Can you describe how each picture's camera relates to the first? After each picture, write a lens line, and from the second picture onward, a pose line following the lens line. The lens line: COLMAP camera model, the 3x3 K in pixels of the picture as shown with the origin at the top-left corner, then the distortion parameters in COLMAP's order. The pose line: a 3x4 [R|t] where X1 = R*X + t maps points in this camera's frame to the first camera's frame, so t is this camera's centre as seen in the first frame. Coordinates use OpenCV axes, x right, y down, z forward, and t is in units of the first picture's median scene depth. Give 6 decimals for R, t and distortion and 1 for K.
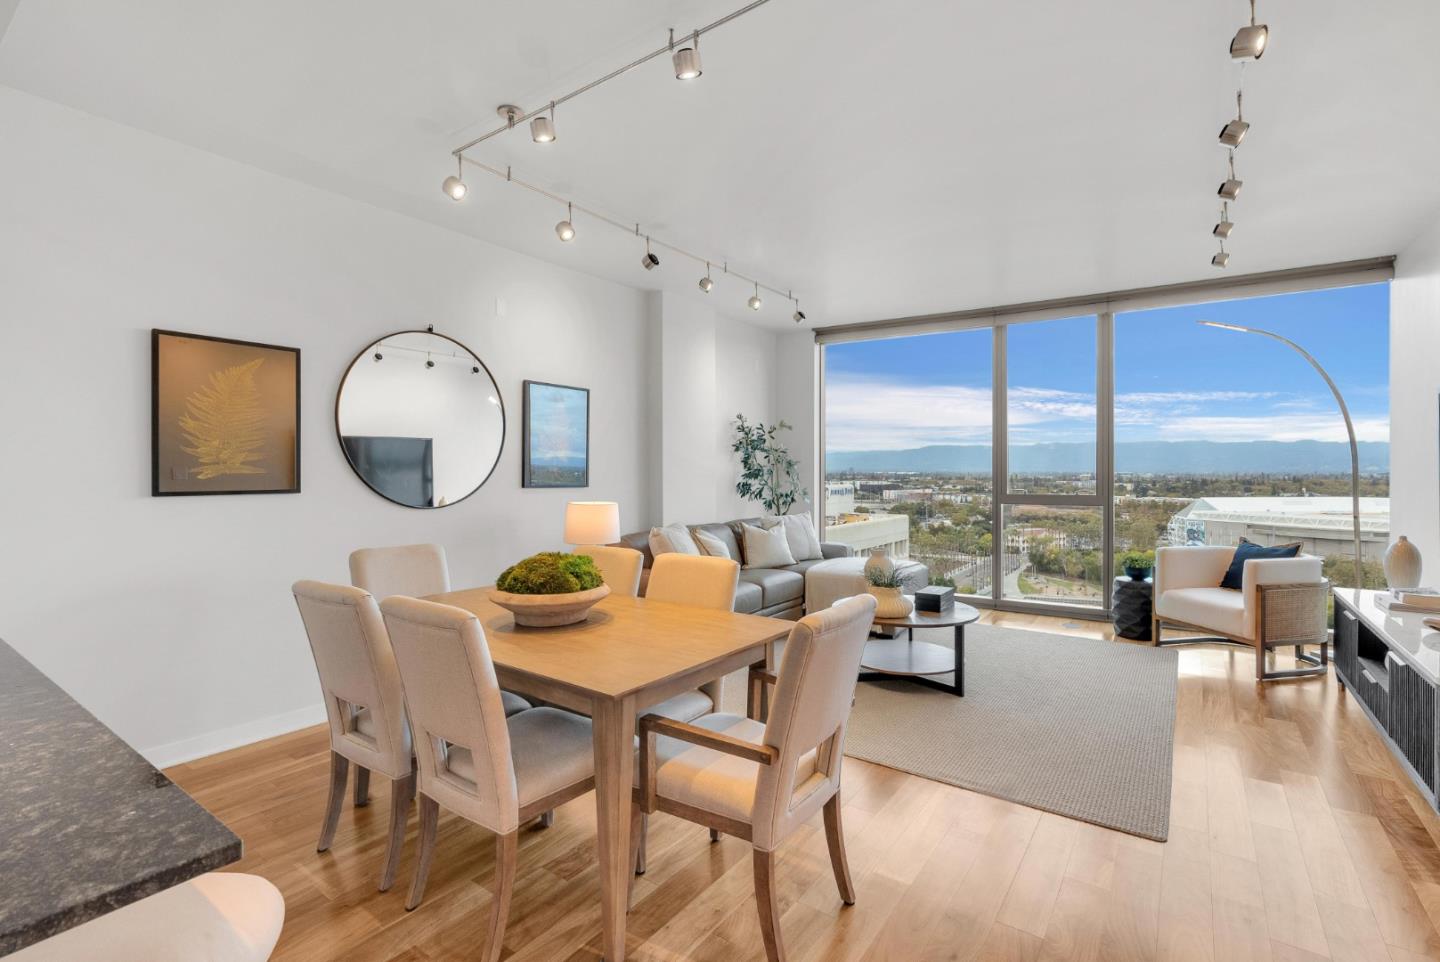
lens RADIAL K [[653.0, 0, 724.2], [0, 653.0, 475.6], [0, 0, 1]] dist [-0.002154, -0.000014]
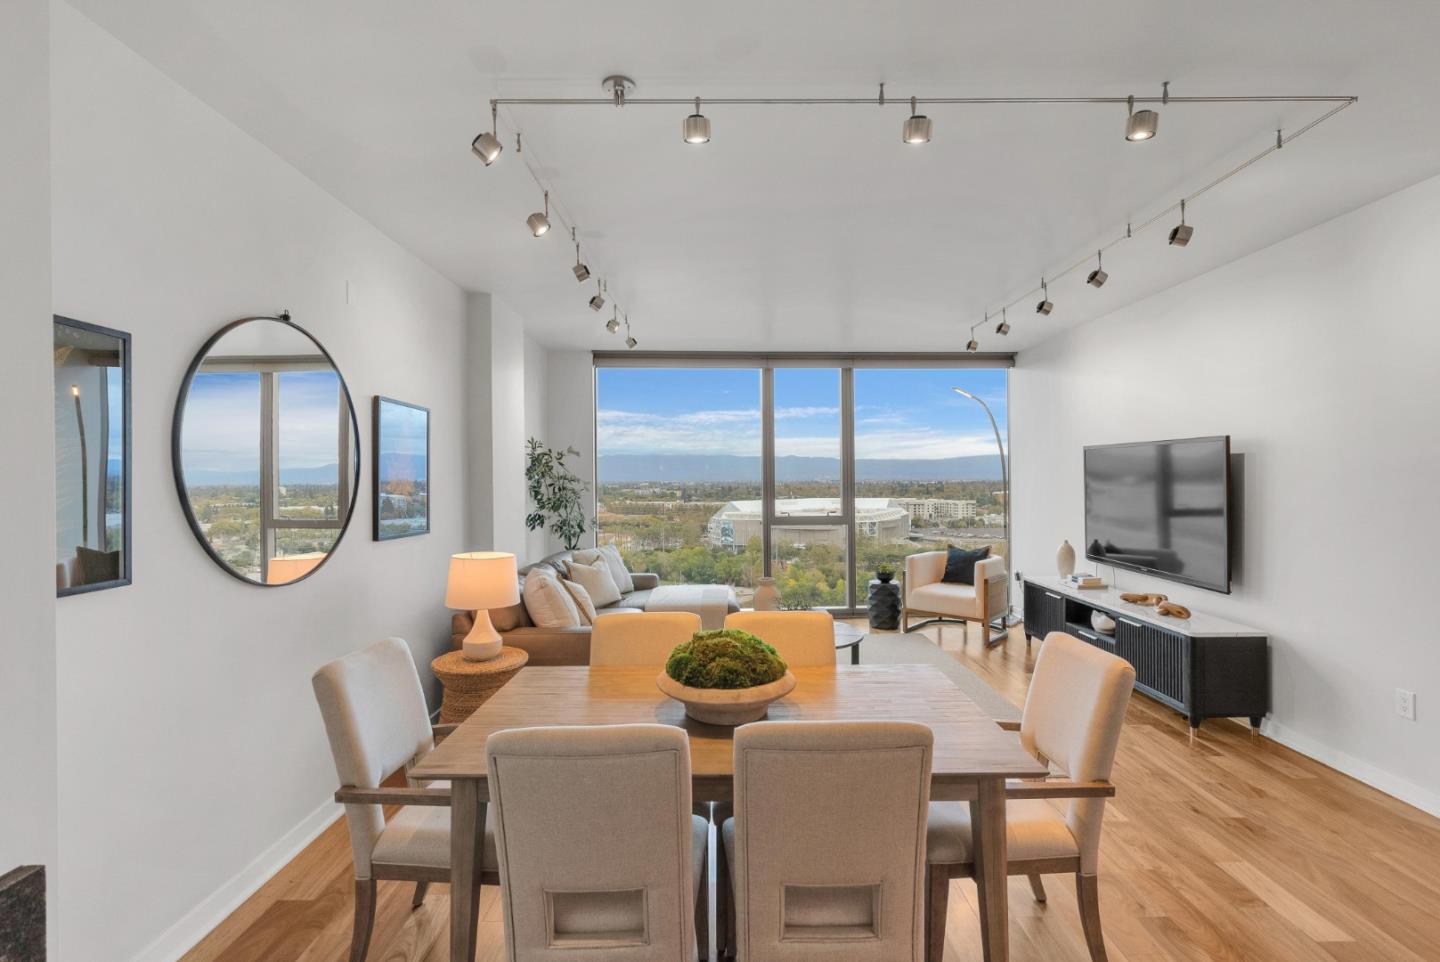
lens RADIAL K [[656.3, 0, 720.5], [0, 656.3, 476.6], [0, 0, 1]] dist [-0.002549, 0.000053]
pose [[0.810423, -0.004589, 0.585828, -0.345615], [0.012966, 0.999865, -0.010105, -0.034077], [-0.585702, 0.015785, 0.810373, 0.137580]]
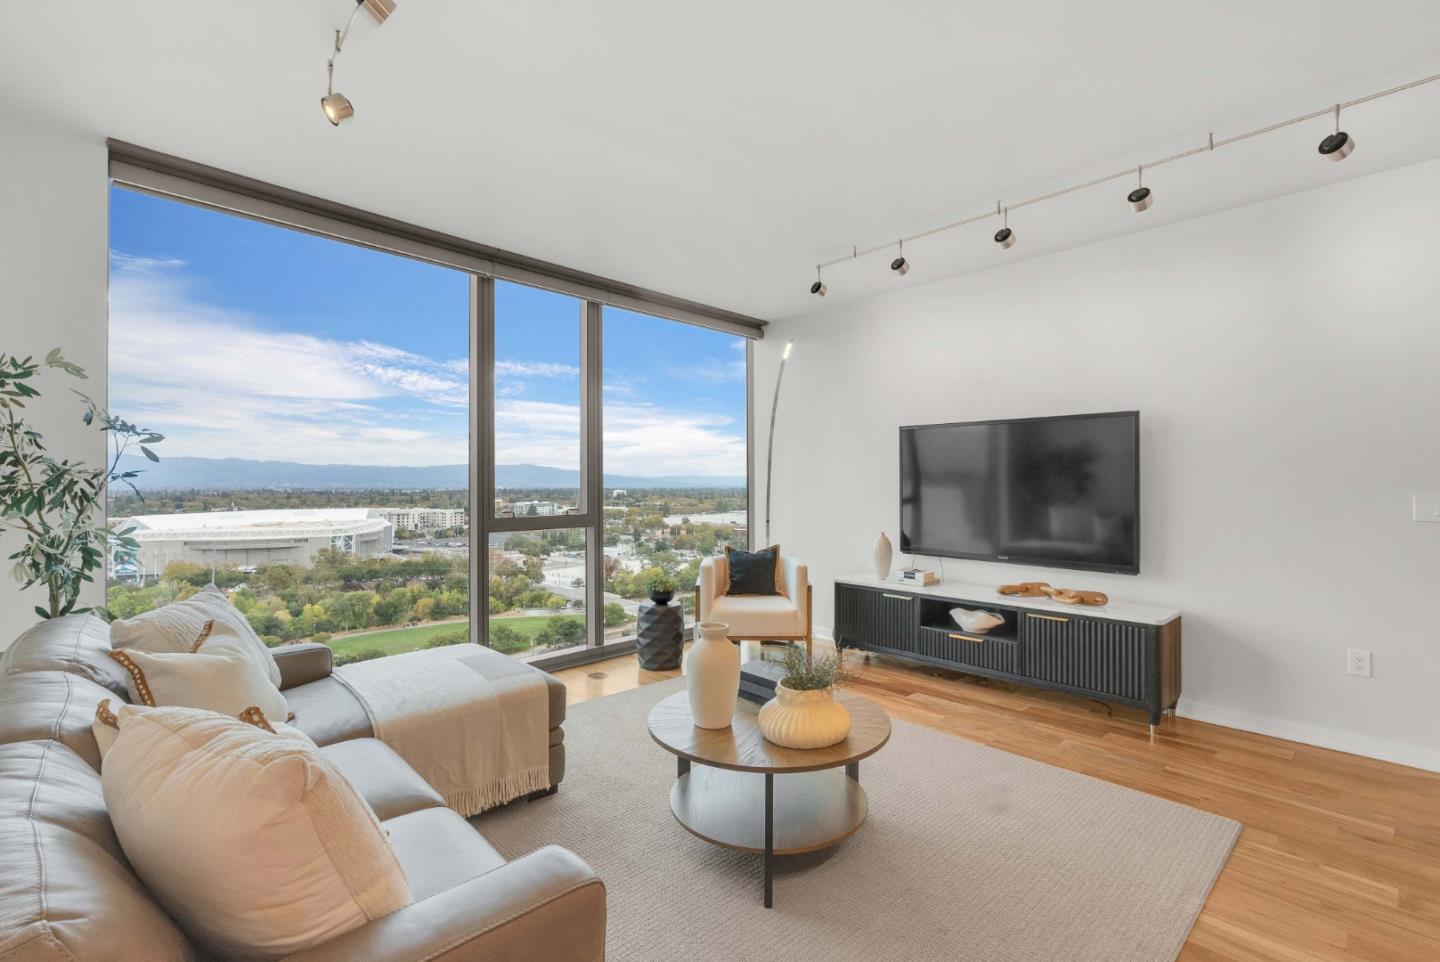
lens RADIAL K [[652.9, 0, 720.0], [0, 652.9, 481.0], [0, 0, 1]] dist [-0.001399, 0.000497]
pose [[0.190159, 0.005619, 0.981737, -0.237514], [0.010393, 0.999916, -0.007736, -0.004712], [-0.981698, 0.011674, 0.190085, 0.684566]]
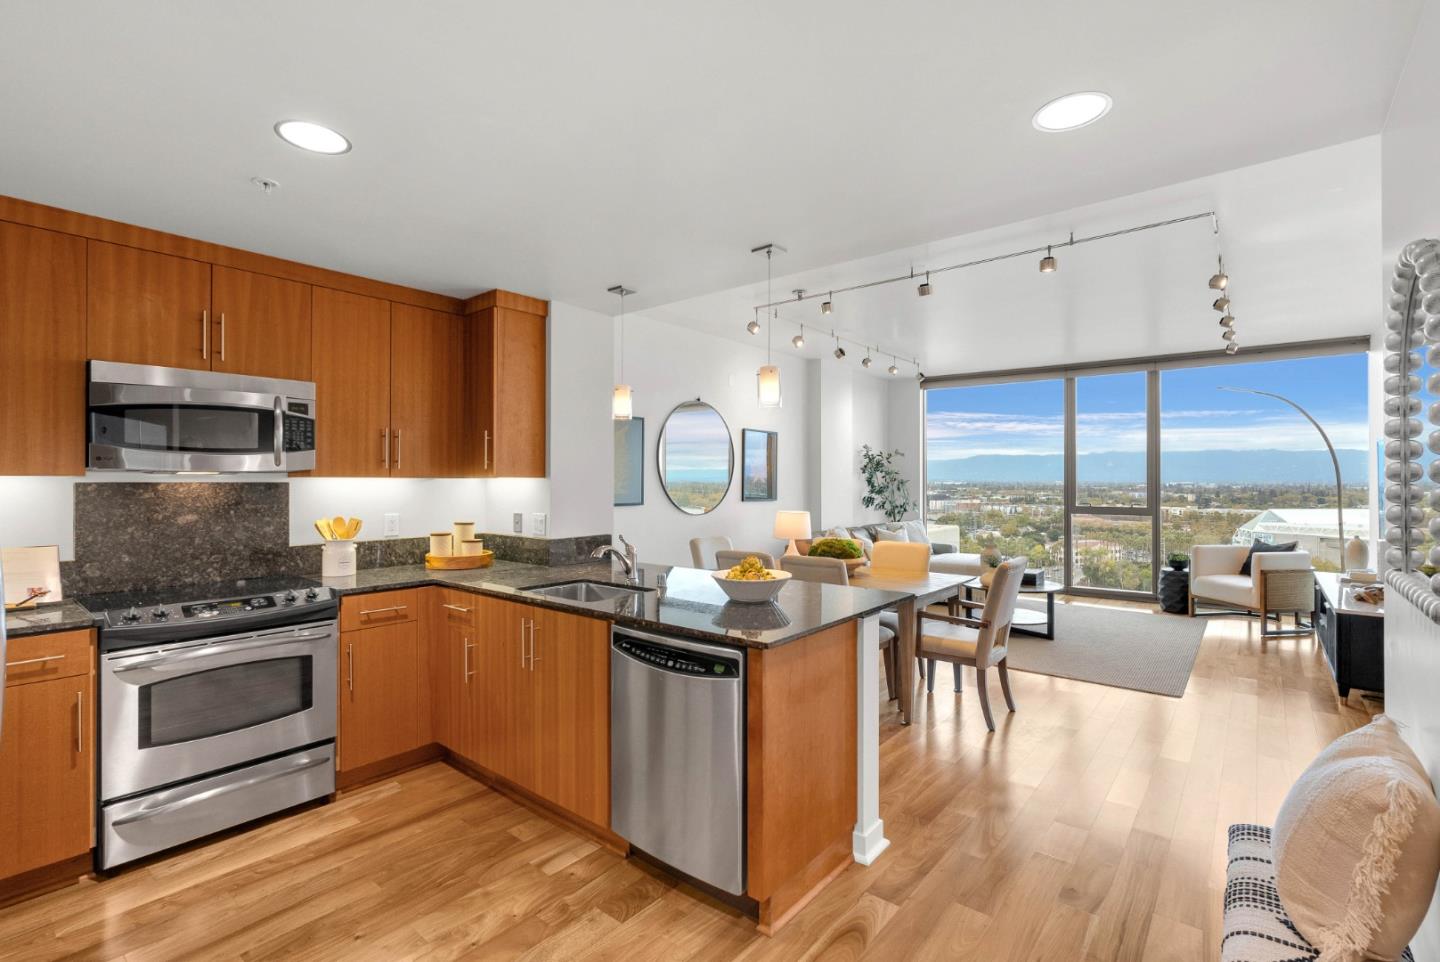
lens RADIAL K [[652.9, 0, 720.0], [0, 652.9, 481.0], [0, 0, 1]] dist [-0.001399, 0.000497]
pose [[0.997586, 0.000880, -0.069430, -0.208414], [-0.001332, 0.999978, -0.006463, -0.014162], [0.069423, 0.006539, 0.997566, -0.393383]]
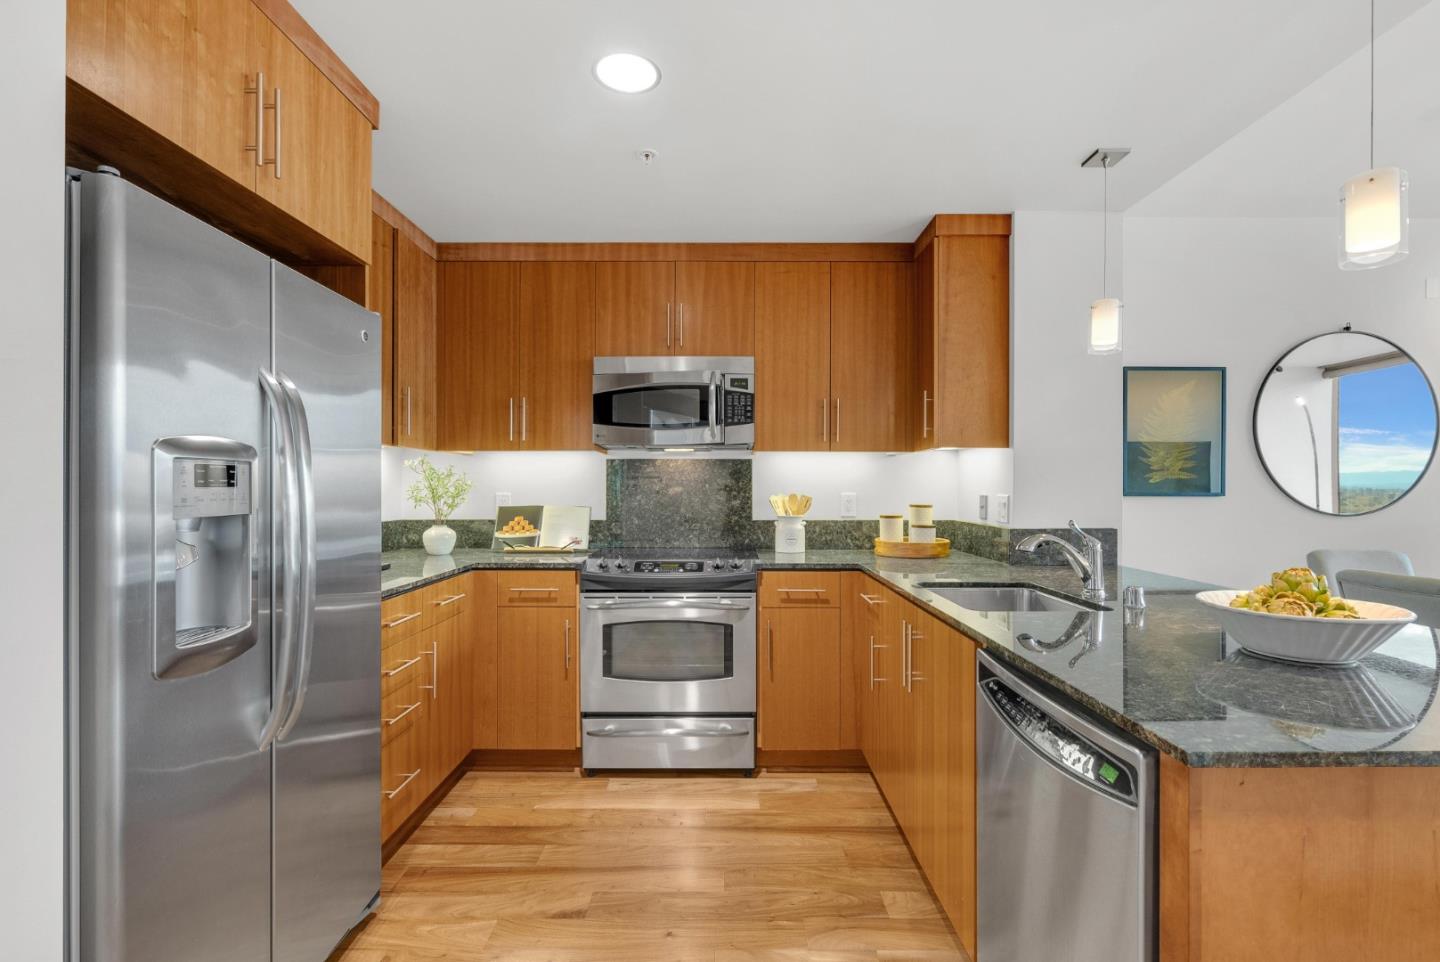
lens RADIAL K [[654.1, 0, 726.0], [0, 654.1, 487.2], [0, 0, 1]] dist [-0.008375, 0.000439]
pose [[0.582770, 0.003024, -0.812632, -0.147992], [-0.007560, 0.999970, -0.001701, 0.012080], [0.812602, 0.007135, 0.582775, -0.210037]]
